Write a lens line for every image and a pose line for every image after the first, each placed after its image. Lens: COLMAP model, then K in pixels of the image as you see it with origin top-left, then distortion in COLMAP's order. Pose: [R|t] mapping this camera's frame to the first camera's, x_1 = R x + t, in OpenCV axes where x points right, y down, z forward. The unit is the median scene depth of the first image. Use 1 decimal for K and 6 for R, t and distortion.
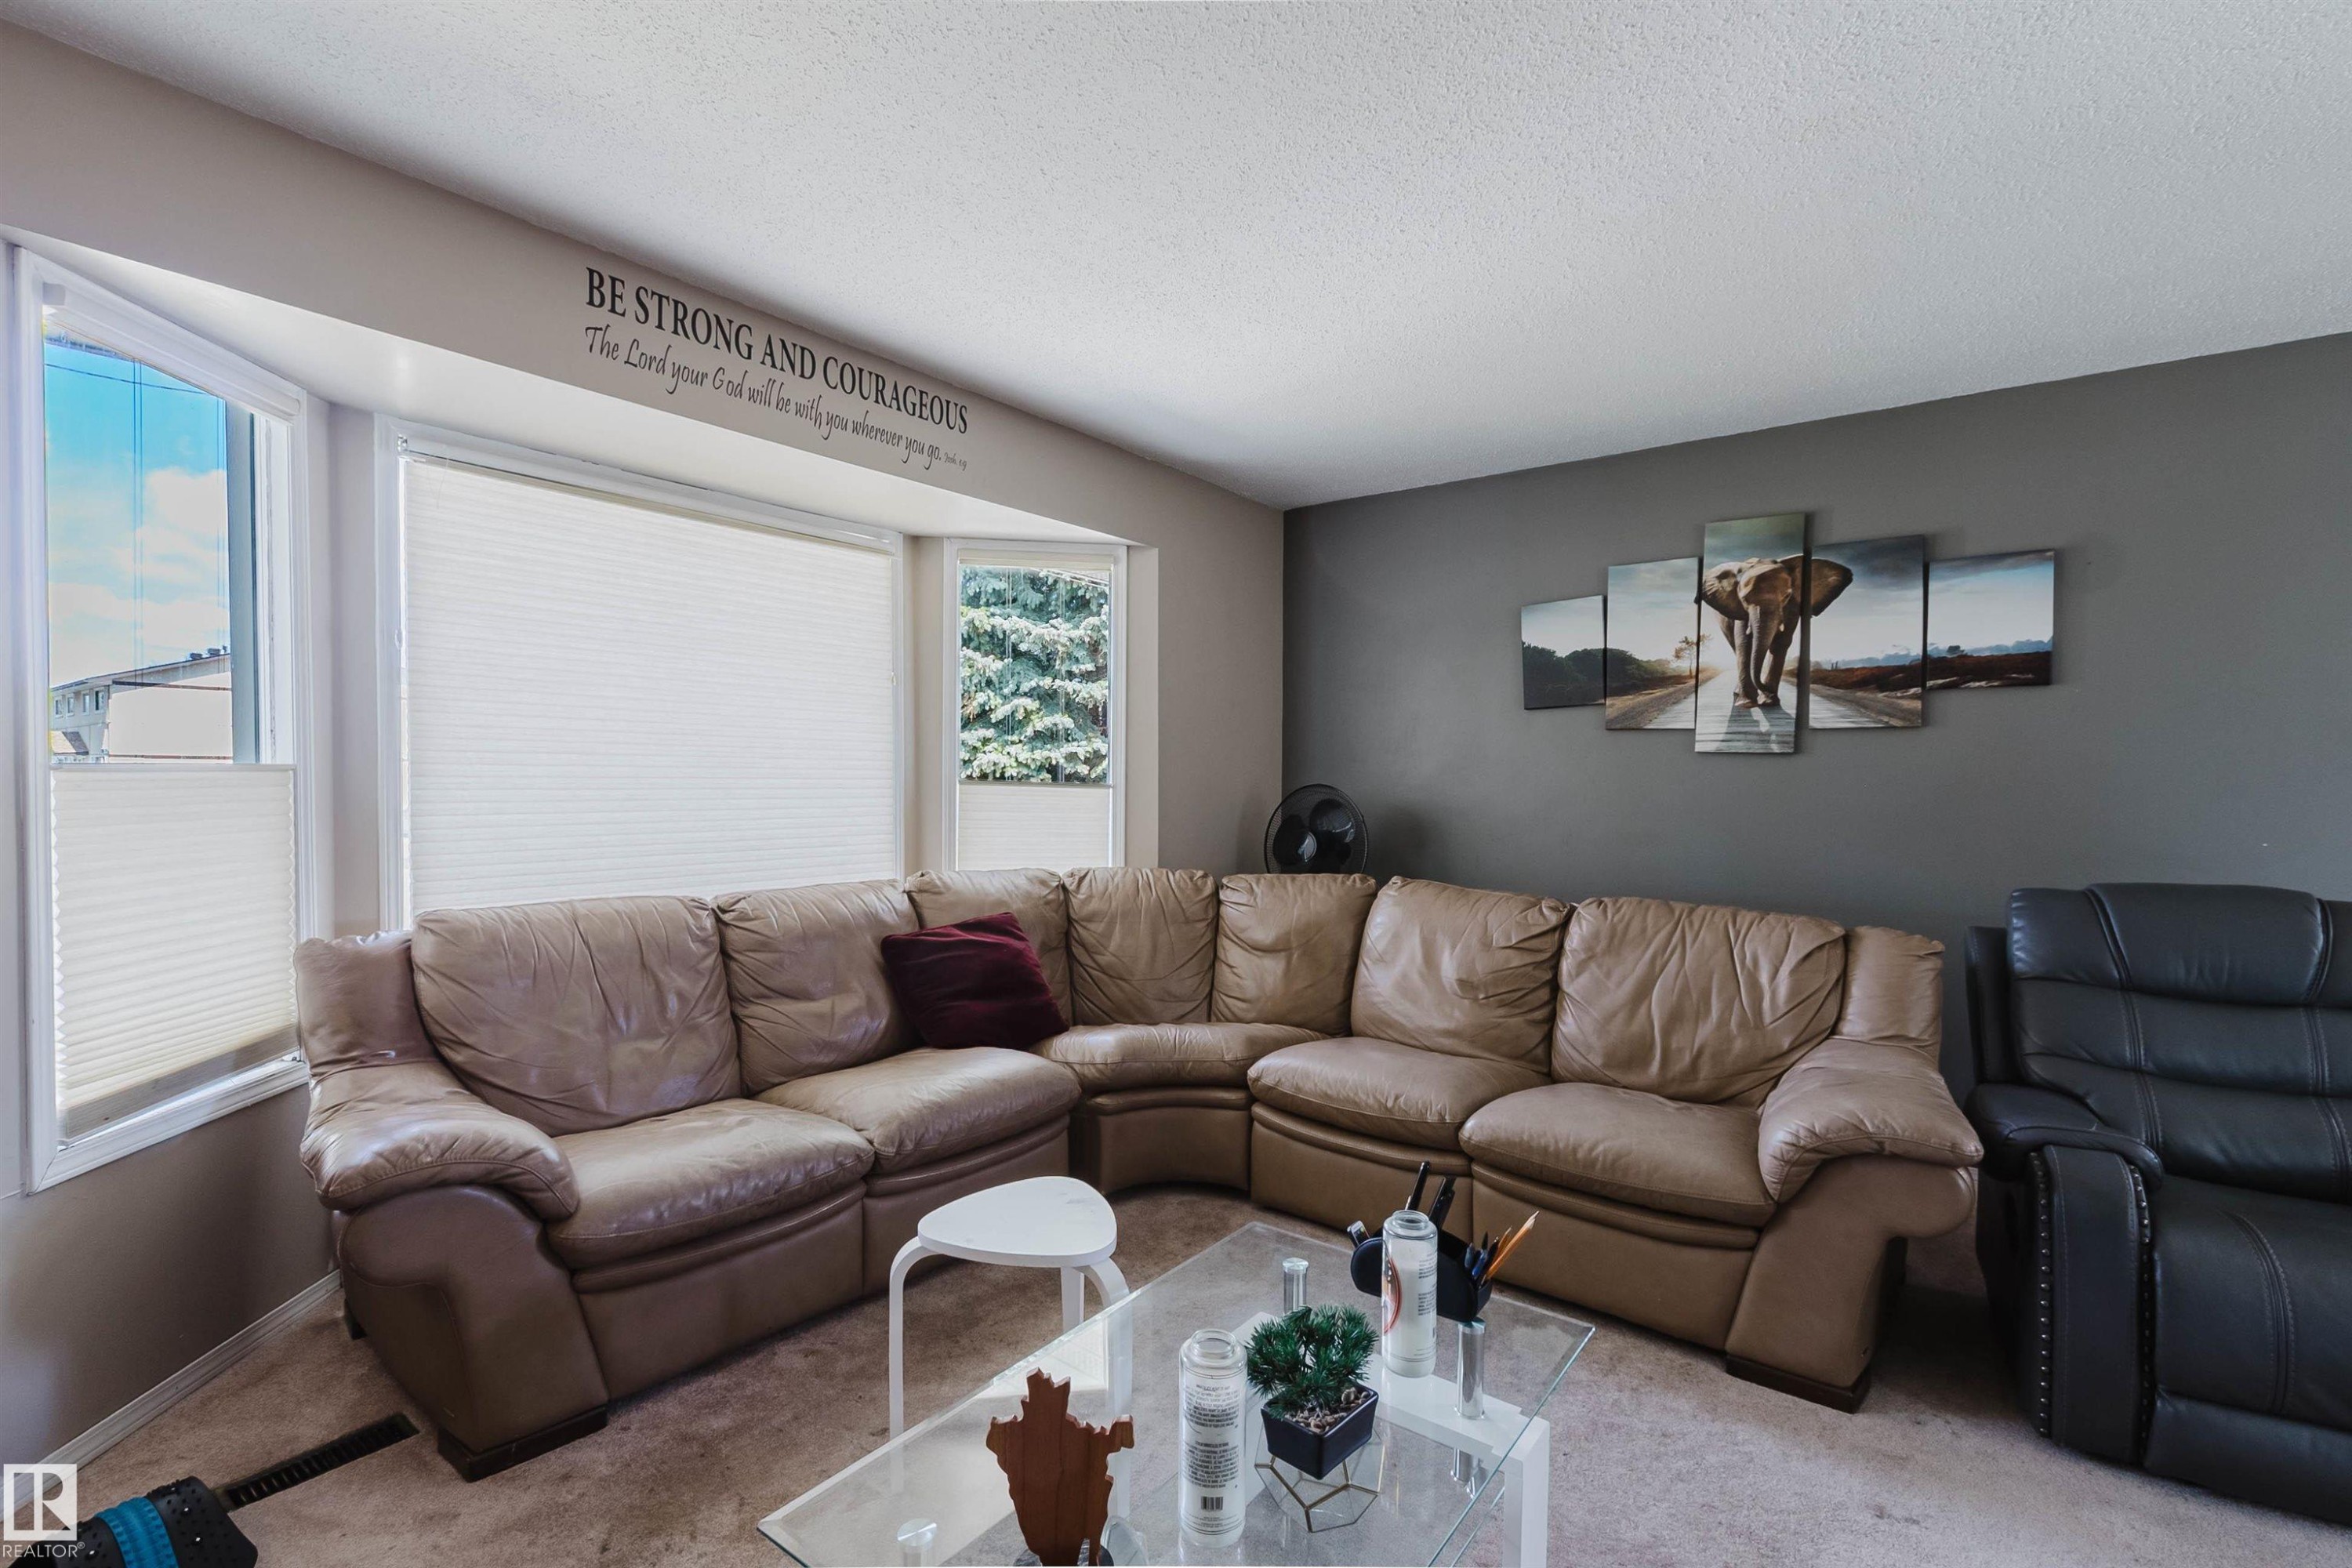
lens RADIAL K [[1066.6, 0, 1171.1], [0, 1066.6, 793.9], [0, 0, 1]] dist [0.008147, -0.004269]
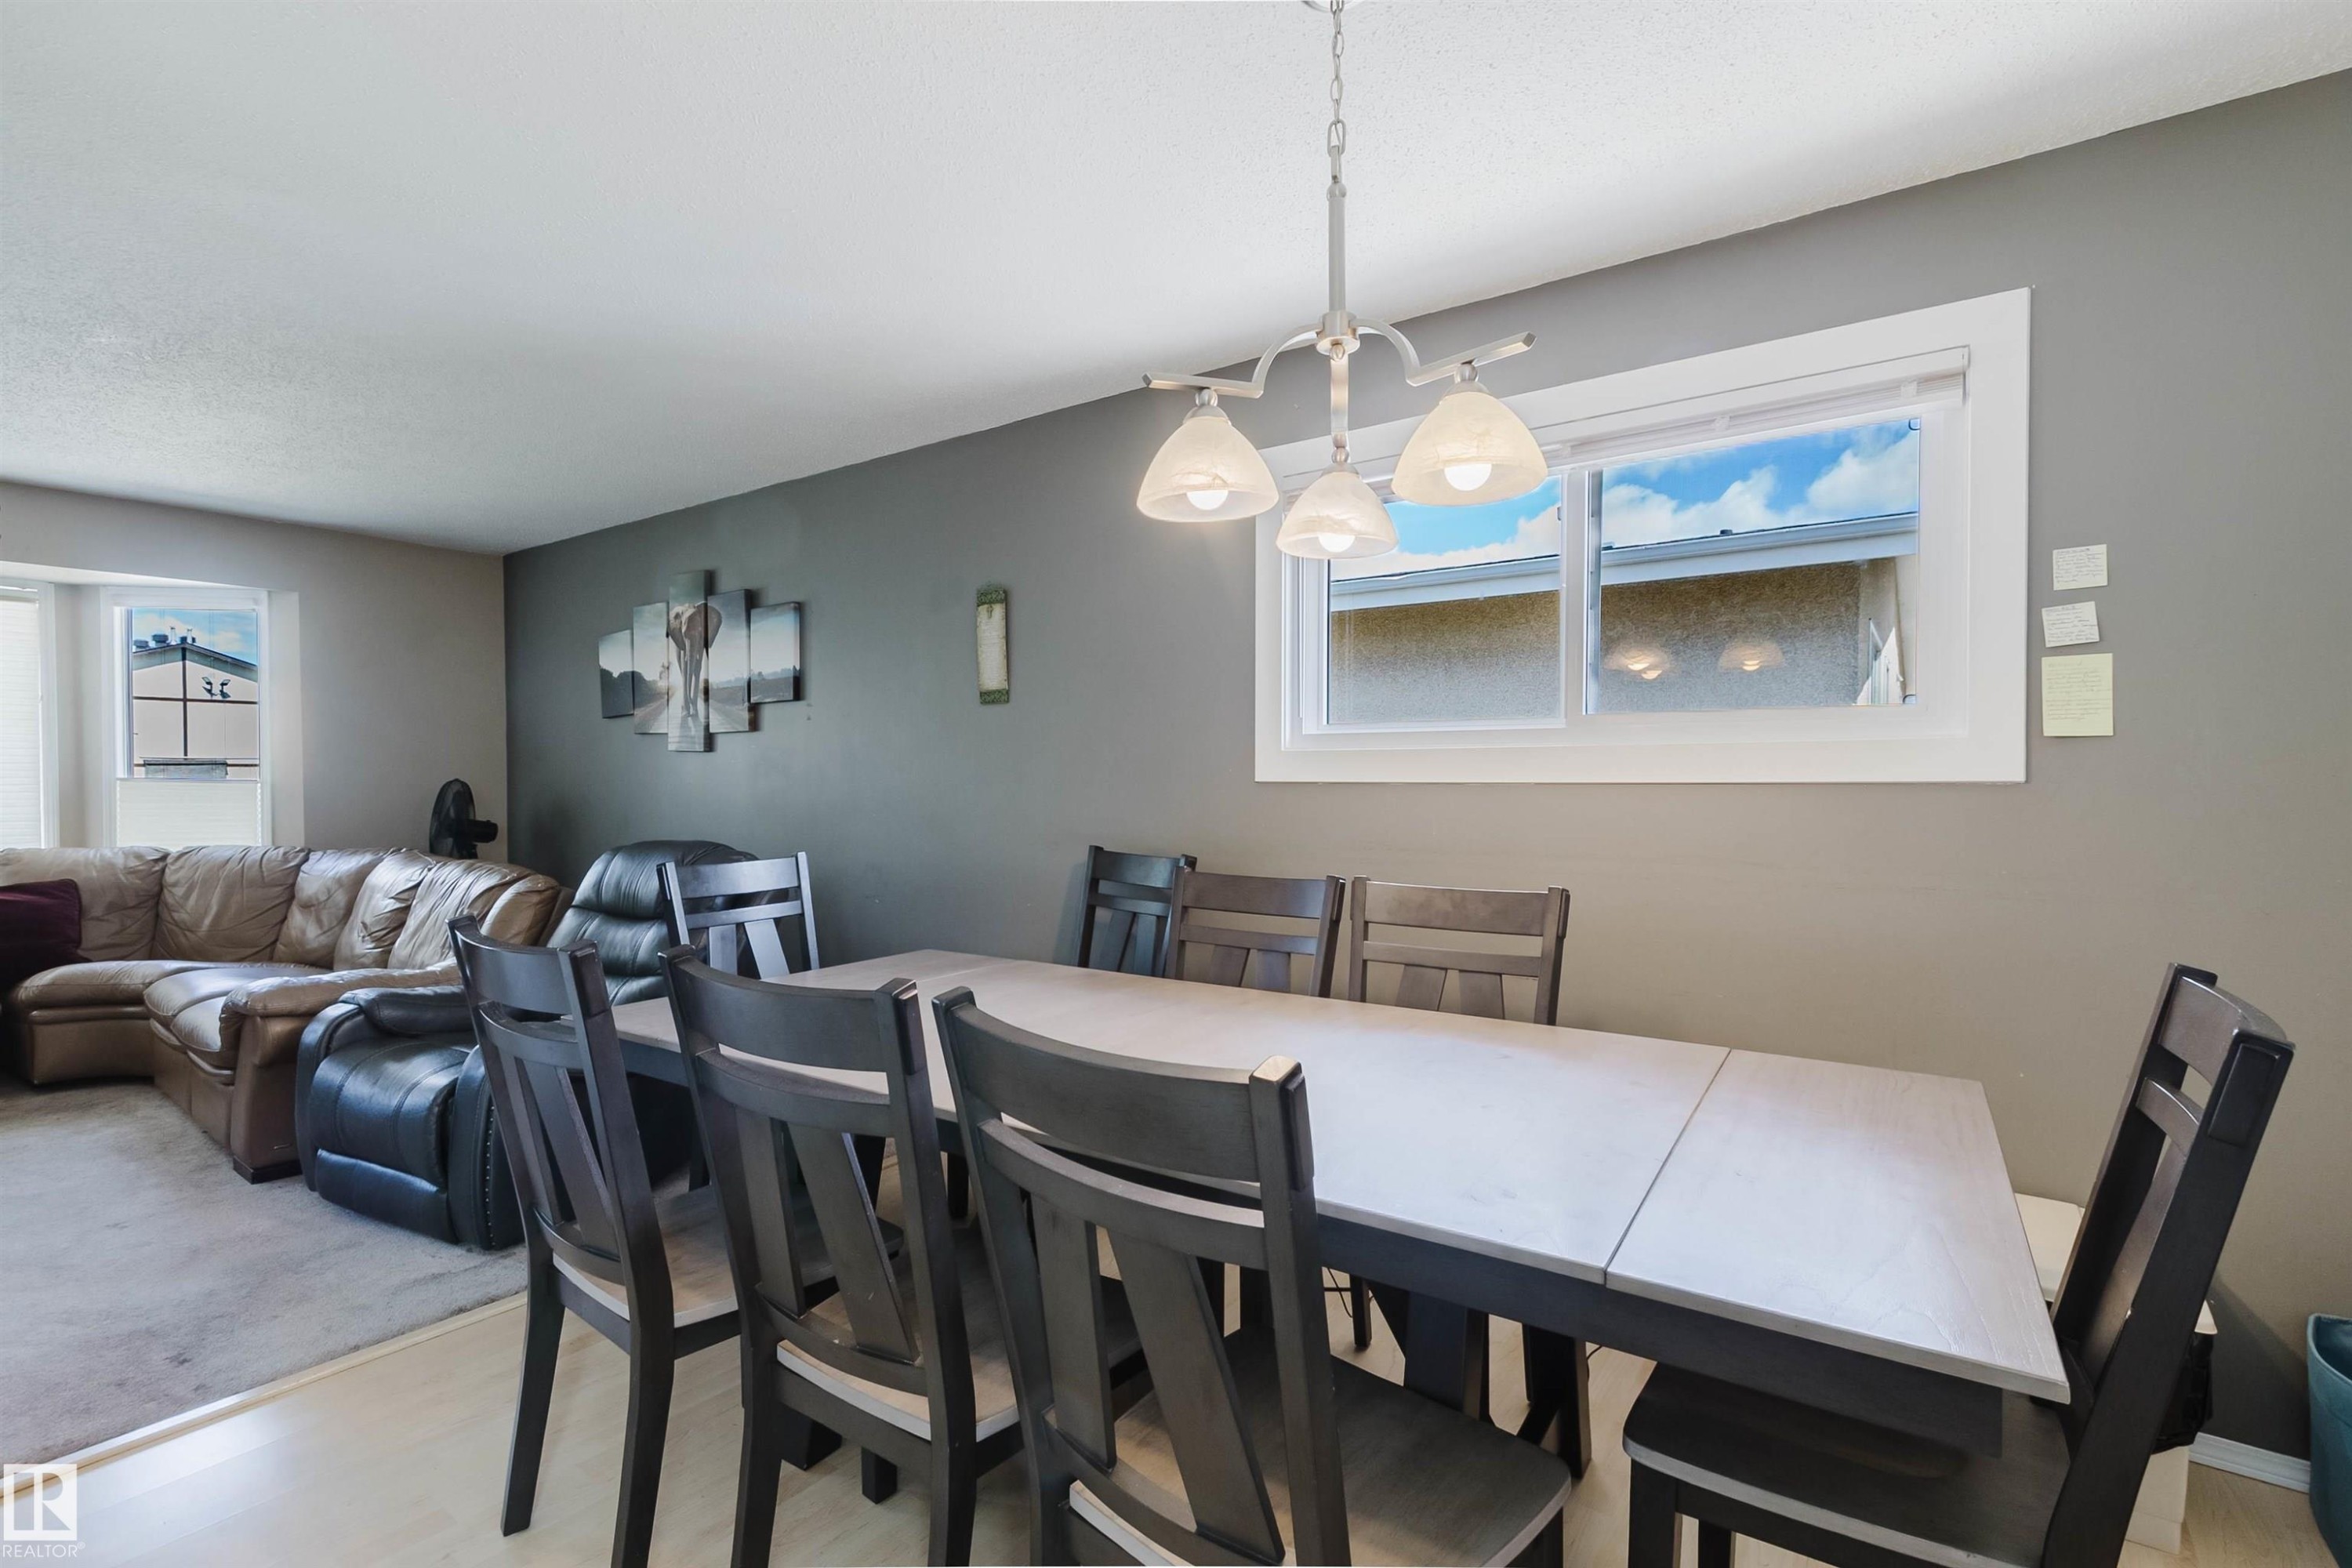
lens RADIAL K [[1066.6, 0, 1171.1], [0, 1066.6, 793.9], [0, 0, 1]] dist [0.008147, -0.004269]
pose [[0.999415, -0.010955, 0.032409, 1.131345], [0.010853, 0.999936, 0.003320, 0.016403], [-0.032443, -0.002967, 0.999469, -0.345231]]
